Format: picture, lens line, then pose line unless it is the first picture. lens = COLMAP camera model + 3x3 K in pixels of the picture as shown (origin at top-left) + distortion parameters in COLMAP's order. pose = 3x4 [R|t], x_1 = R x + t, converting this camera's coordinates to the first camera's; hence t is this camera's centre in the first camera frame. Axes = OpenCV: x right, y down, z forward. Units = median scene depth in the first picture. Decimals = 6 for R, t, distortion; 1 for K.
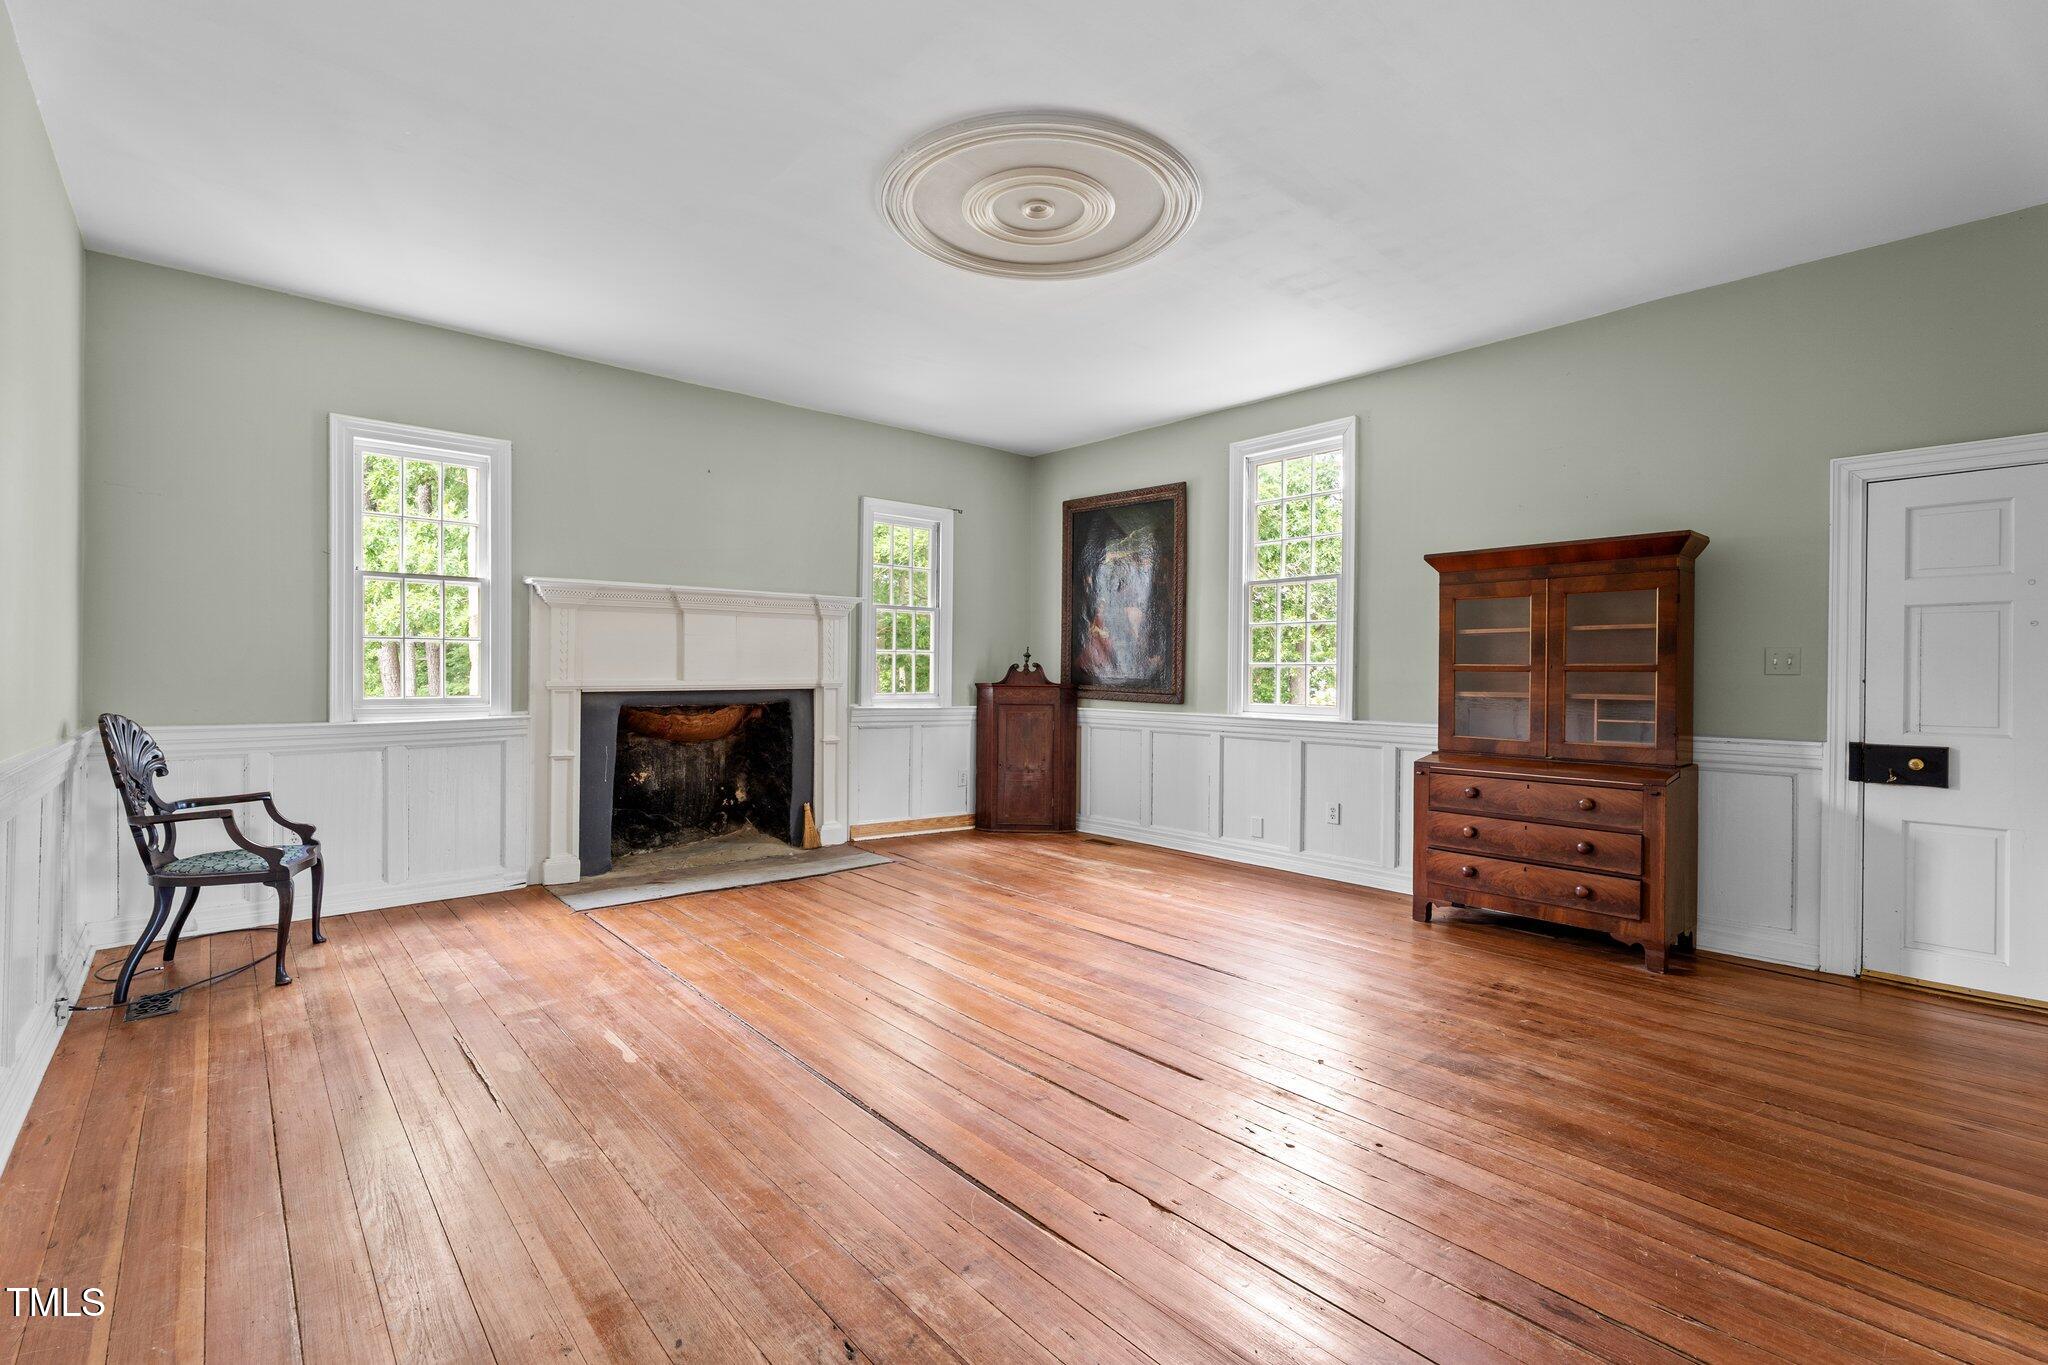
lens RADIAL K [[915.6, 0, 1019.8], [0, 915.6, 666.3], [0, 0, 1]] dist [0.001898, 0.000220]
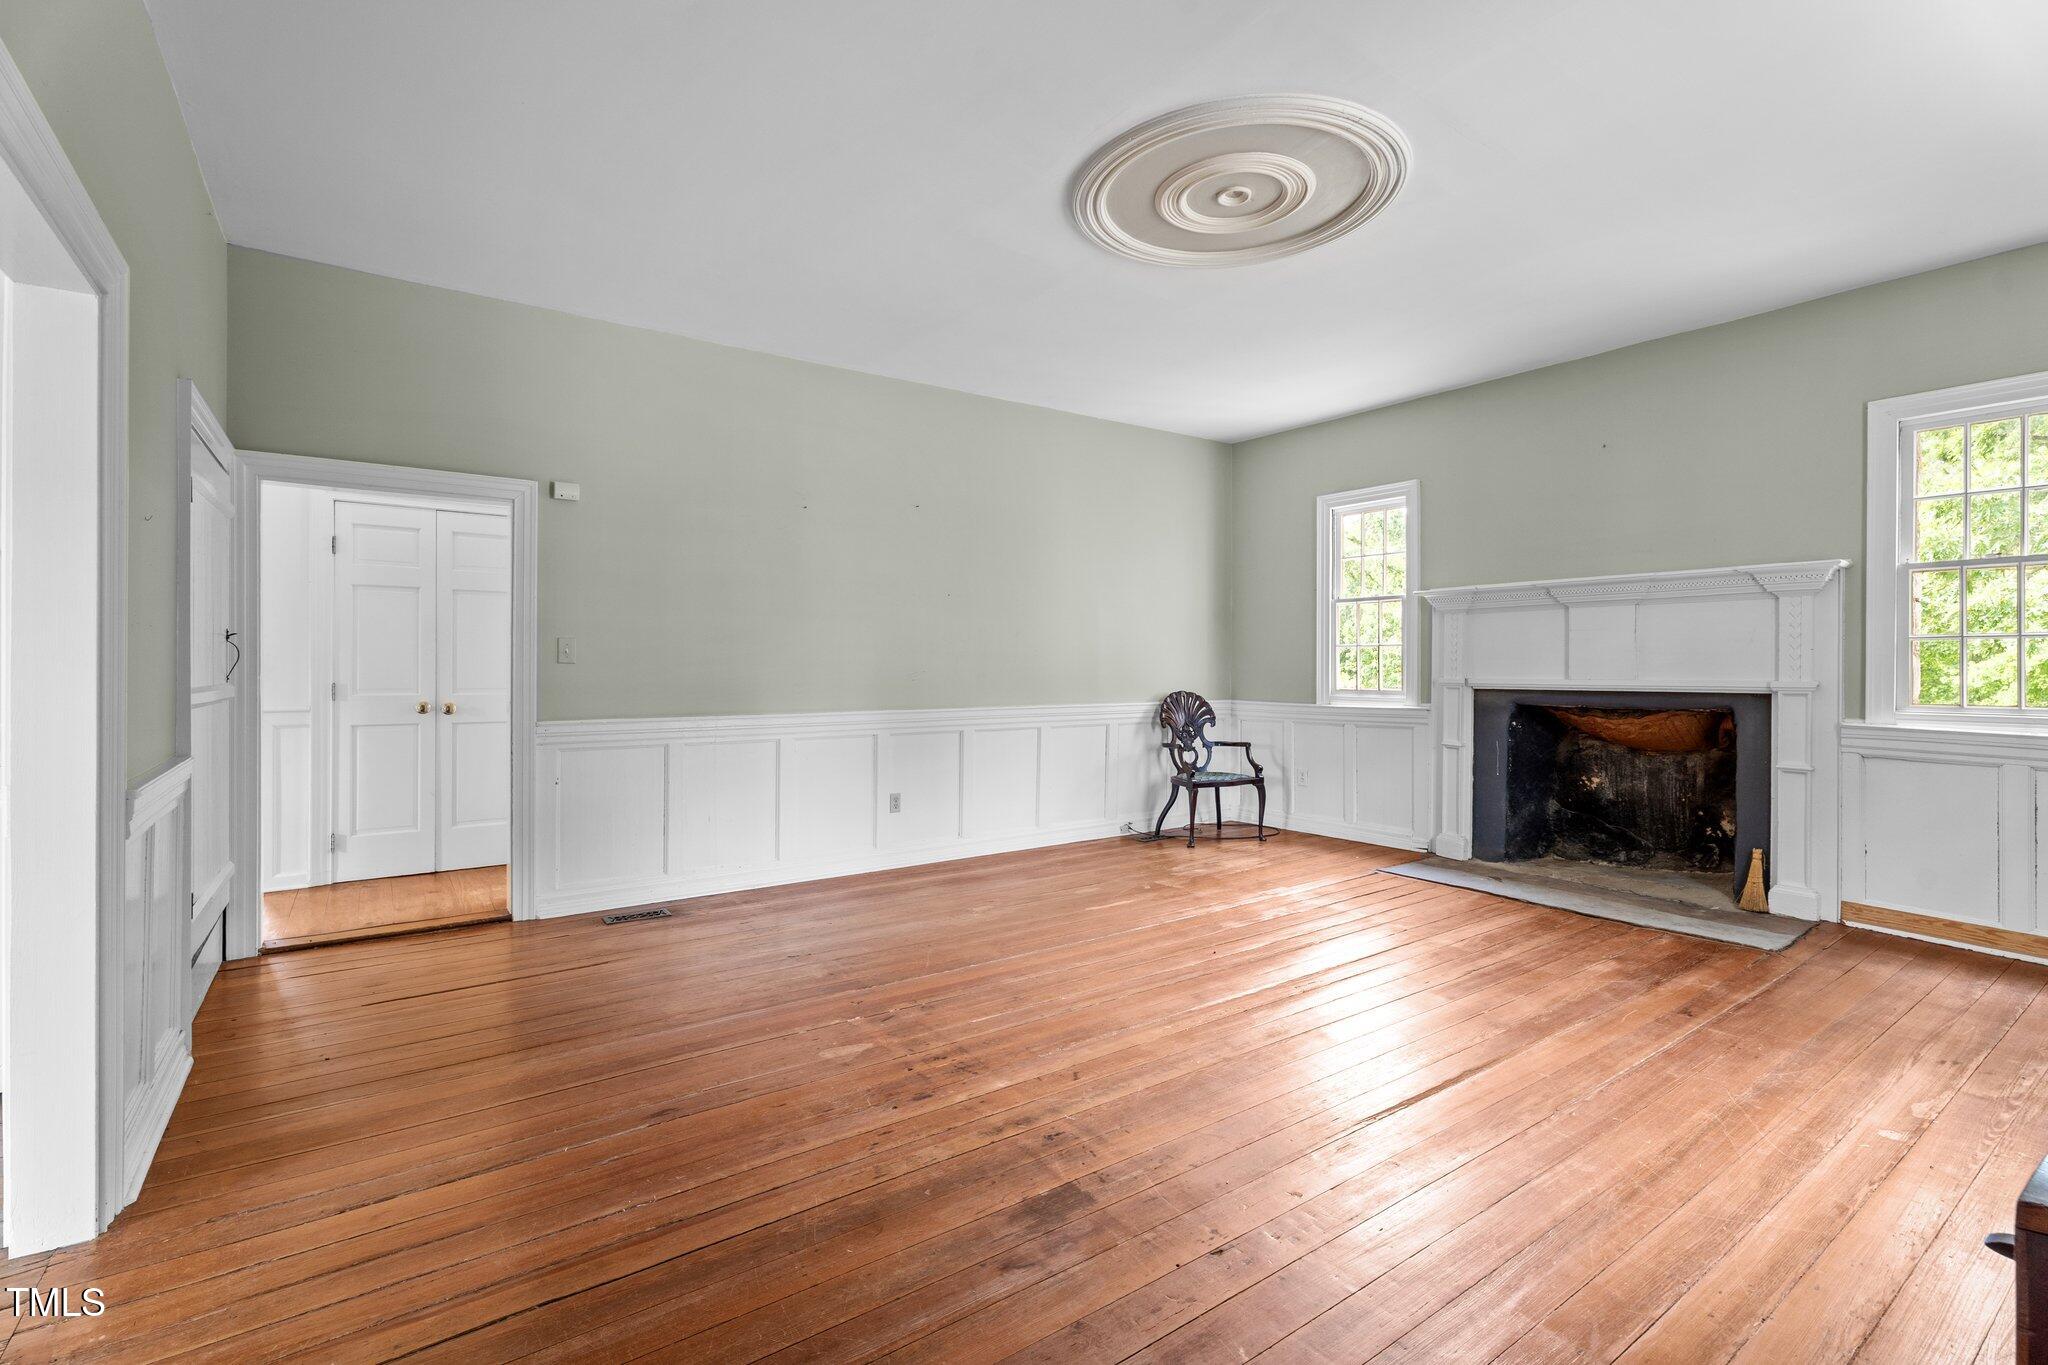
lens RADIAL K [[915.6, 0, 1019.8], [0, 915.6, 666.3], [0, 0, 1]] dist [0.001898, 0.000220]
pose [[-0.107815, -0.007674, -0.994141, 0.615620], [0.003034, 0.999963, -0.008048, 0.007821], [0.994166, -0.003884, -0.107788, 0.538648]]
